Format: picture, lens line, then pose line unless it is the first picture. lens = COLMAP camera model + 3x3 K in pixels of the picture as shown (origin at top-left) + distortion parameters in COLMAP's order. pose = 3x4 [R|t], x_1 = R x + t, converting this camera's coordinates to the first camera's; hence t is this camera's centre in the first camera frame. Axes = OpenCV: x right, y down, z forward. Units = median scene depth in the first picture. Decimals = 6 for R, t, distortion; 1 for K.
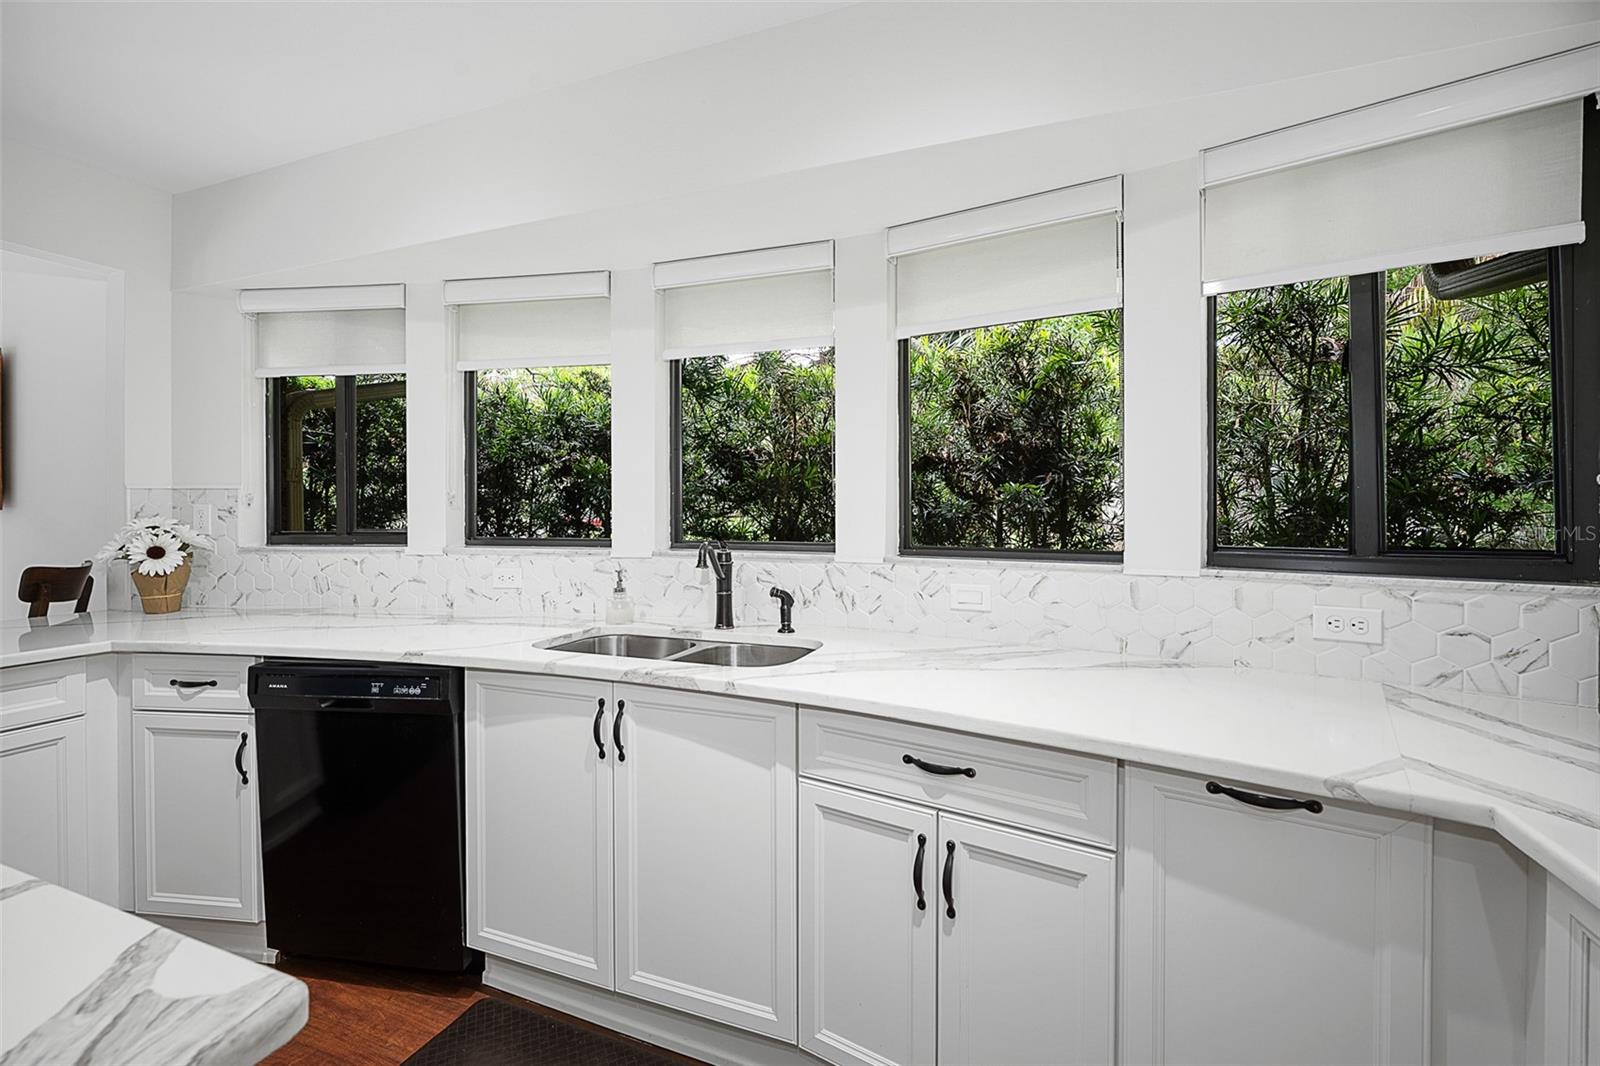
lens RADIAL K [[671.3, 0, 834.4], [0, 671.3, 513.6], [0, 0, 1]] dist [-0.014126, 0.000682]
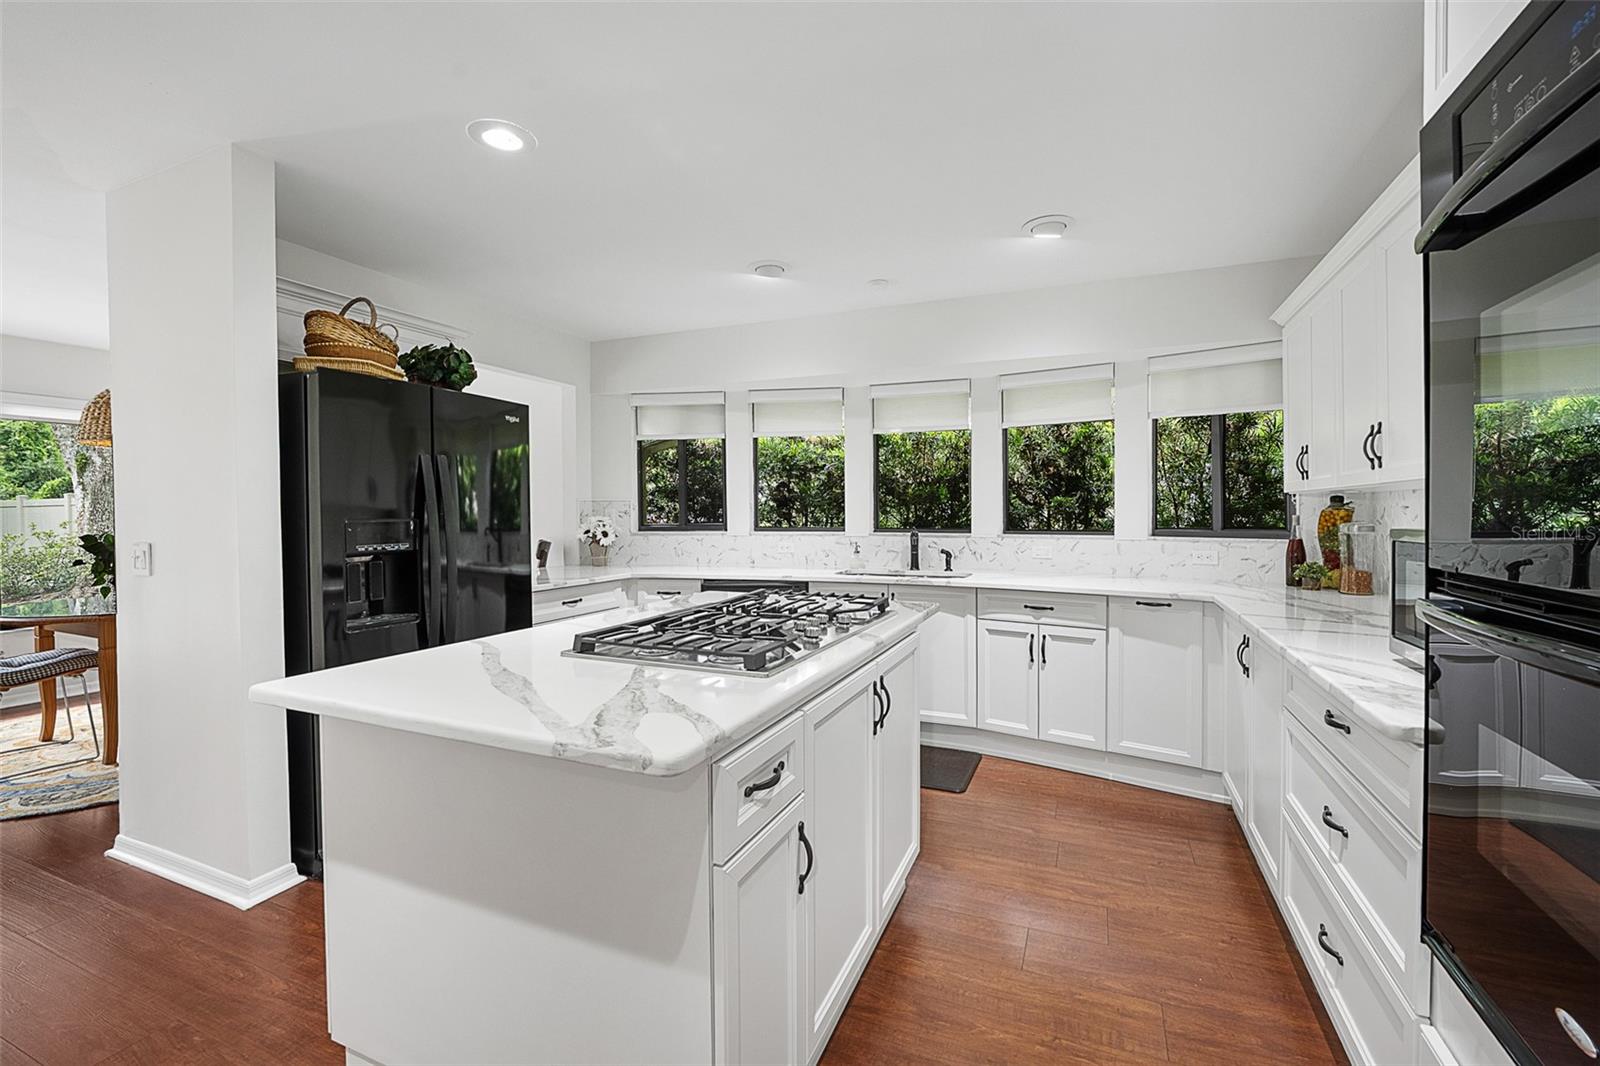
lens RADIAL K [[659.8, 0, 790.2], [0, 659.8, 517.8], [0, 0, 1]] dist [-0.018832, -0.000445]
pose [[0.995772, -0.002114, -0.091831, -0.320819], [0.002597, 0.999983, 0.005139, 0.001673], [0.091818, -0.005356, 0.995761, -0.923814]]
